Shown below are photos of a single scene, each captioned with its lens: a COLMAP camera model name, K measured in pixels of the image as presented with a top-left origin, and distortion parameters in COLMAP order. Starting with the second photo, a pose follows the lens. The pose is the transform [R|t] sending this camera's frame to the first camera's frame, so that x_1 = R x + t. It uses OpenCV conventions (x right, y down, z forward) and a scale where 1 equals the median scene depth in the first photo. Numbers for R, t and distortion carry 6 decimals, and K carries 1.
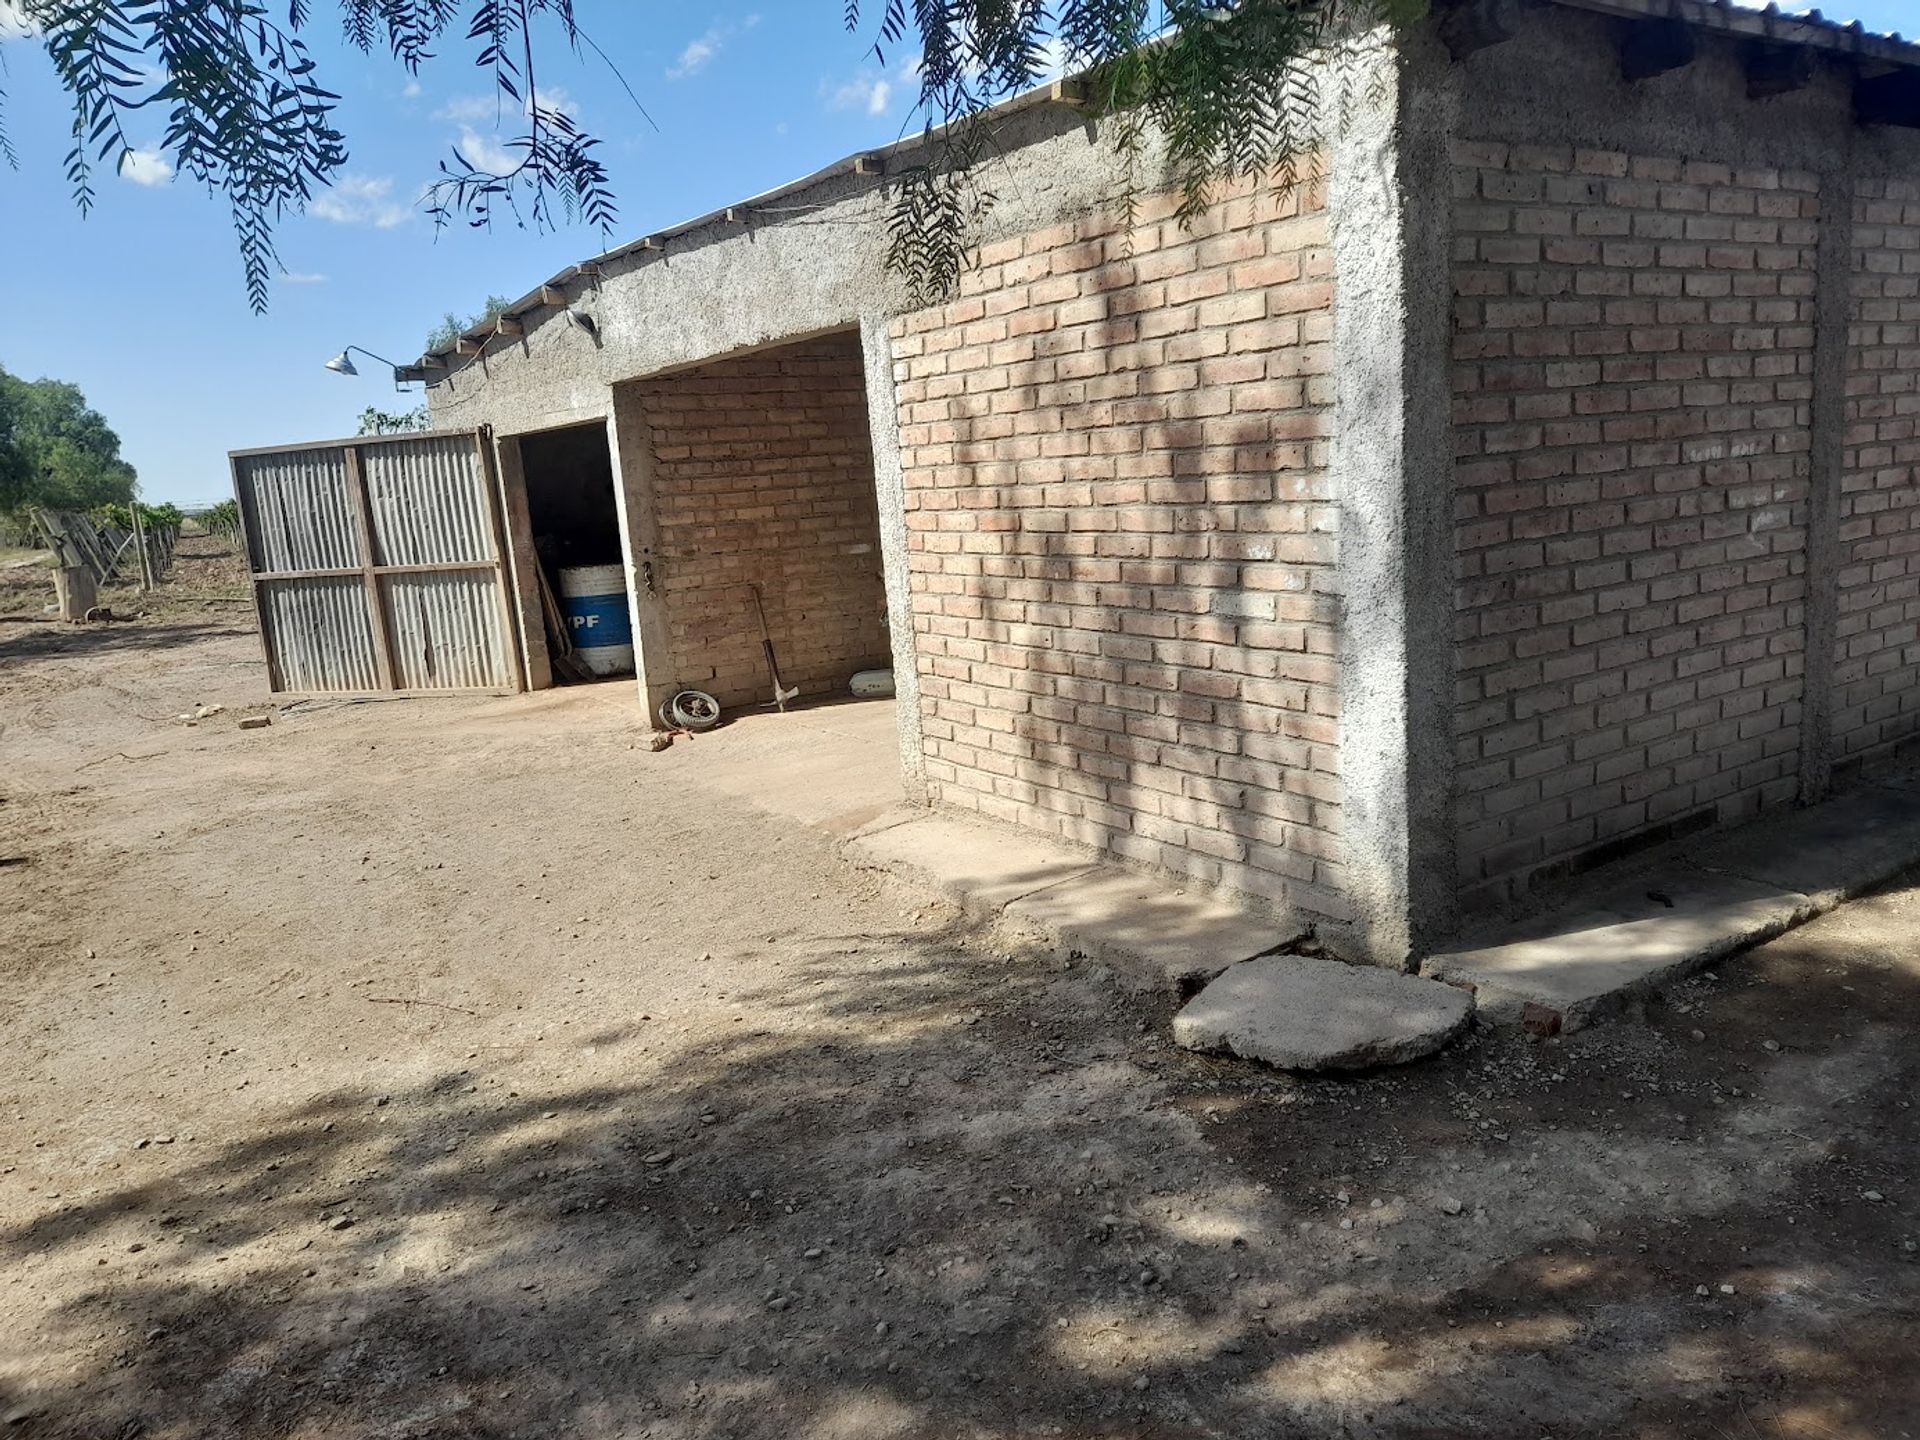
lens RADIAL K [[1403.5, 0, 986.4], [0, 1403.5, 715.6], [0, 0, 1]] dist [0.106383, -0.128228]
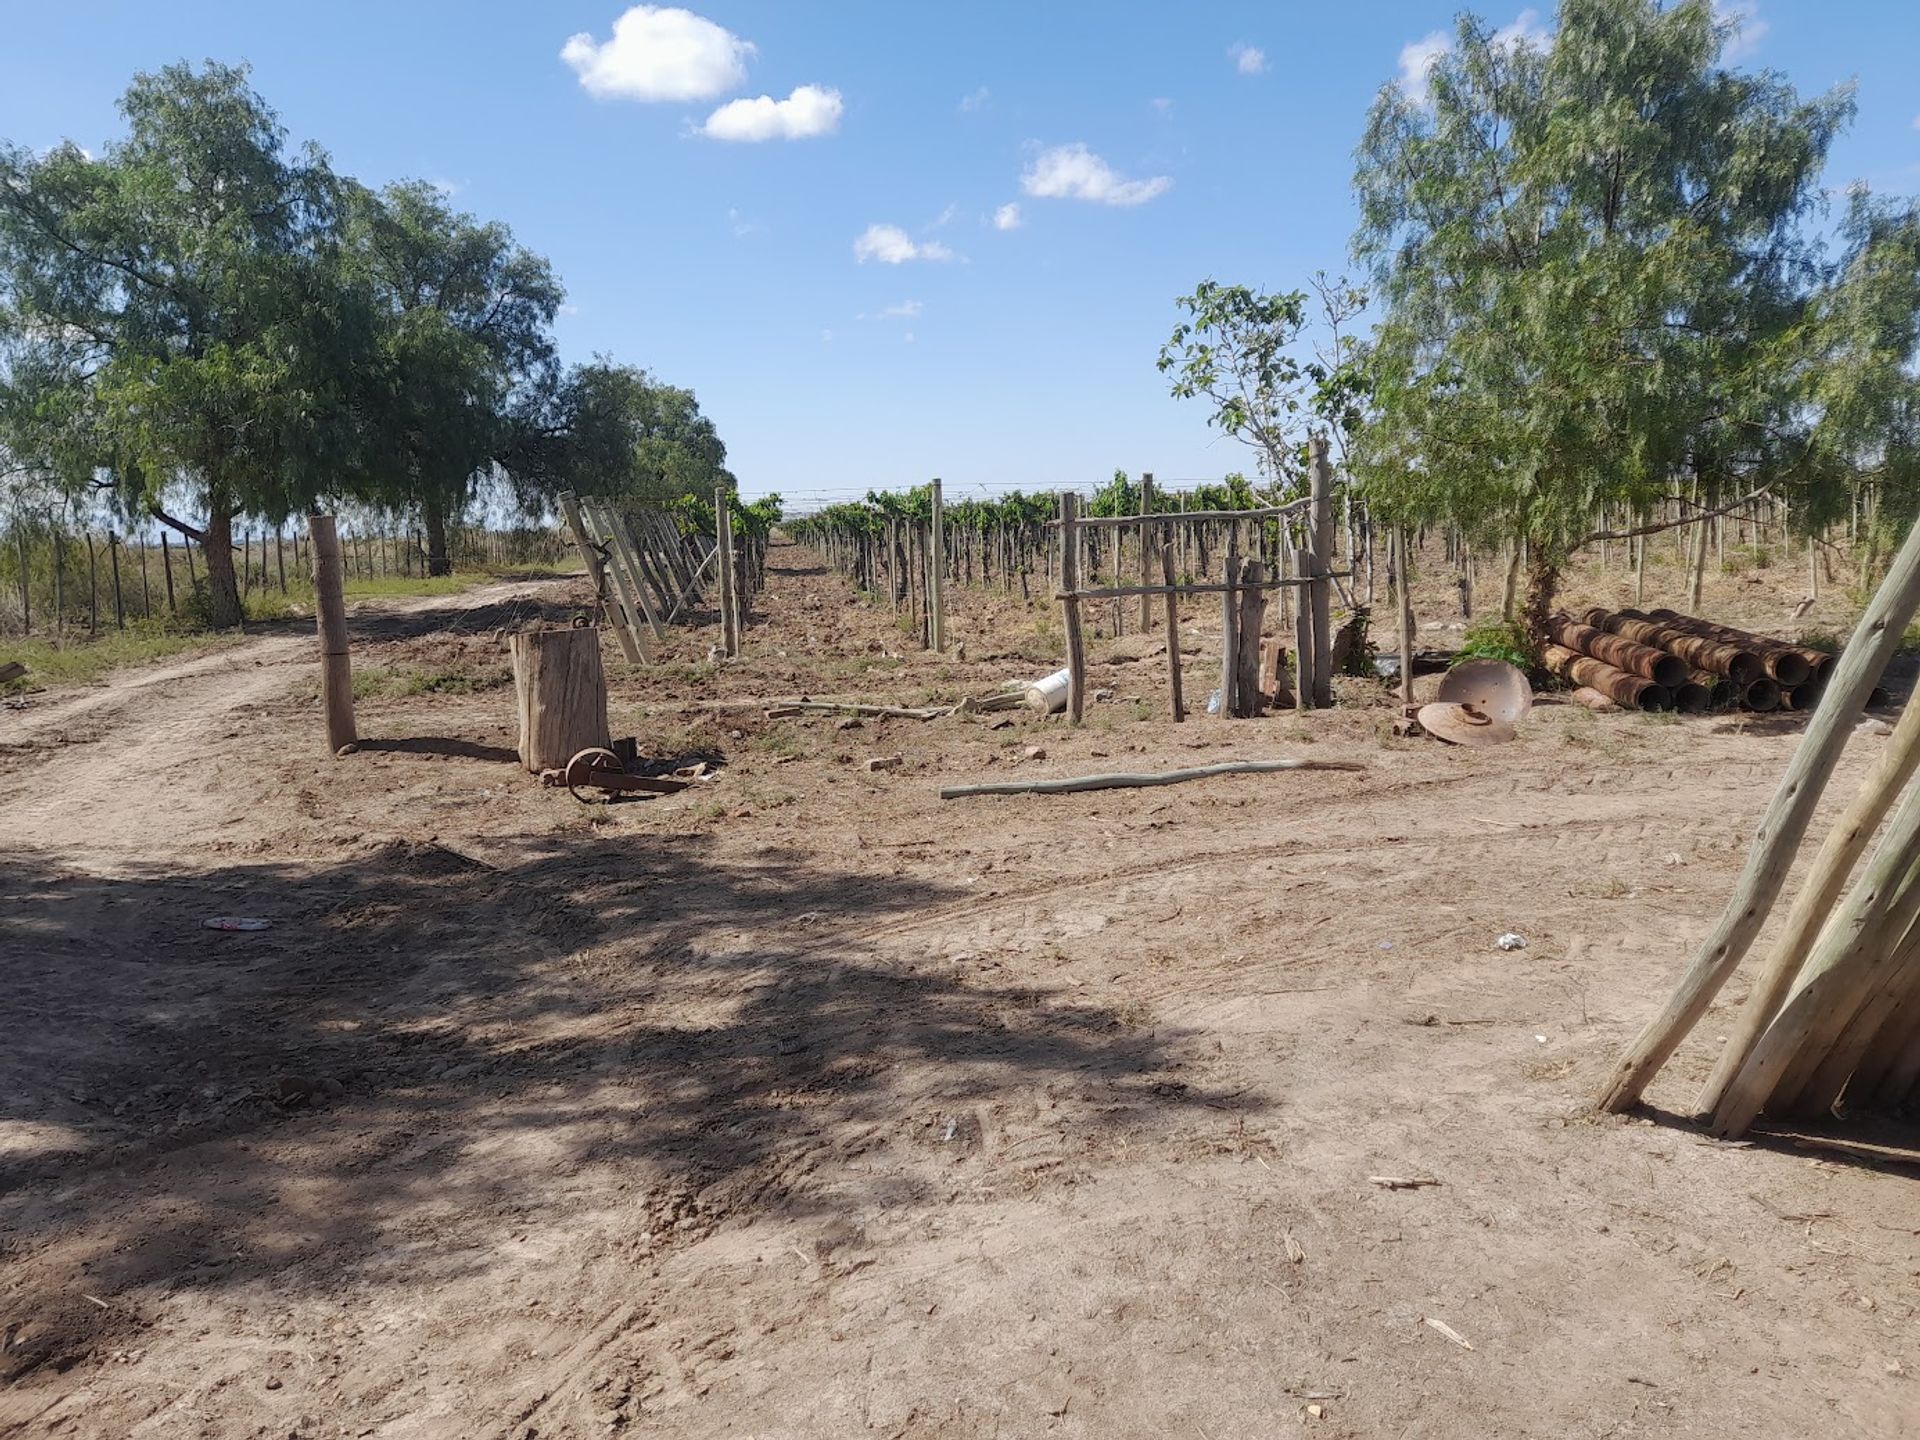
lens RADIAL K [[1403.5, 0, 986.4], [0, 1403.5, 715.6], [0, 0, 1]] dist [0.106383, -0.128228]
pose [[0.936471, 0.084369, -0.340446, -0.153416], [-0.090757, 0.995869, -0.002852, -0.034957], [0.338799, 0.033568, 0.940260, 0.263387]]
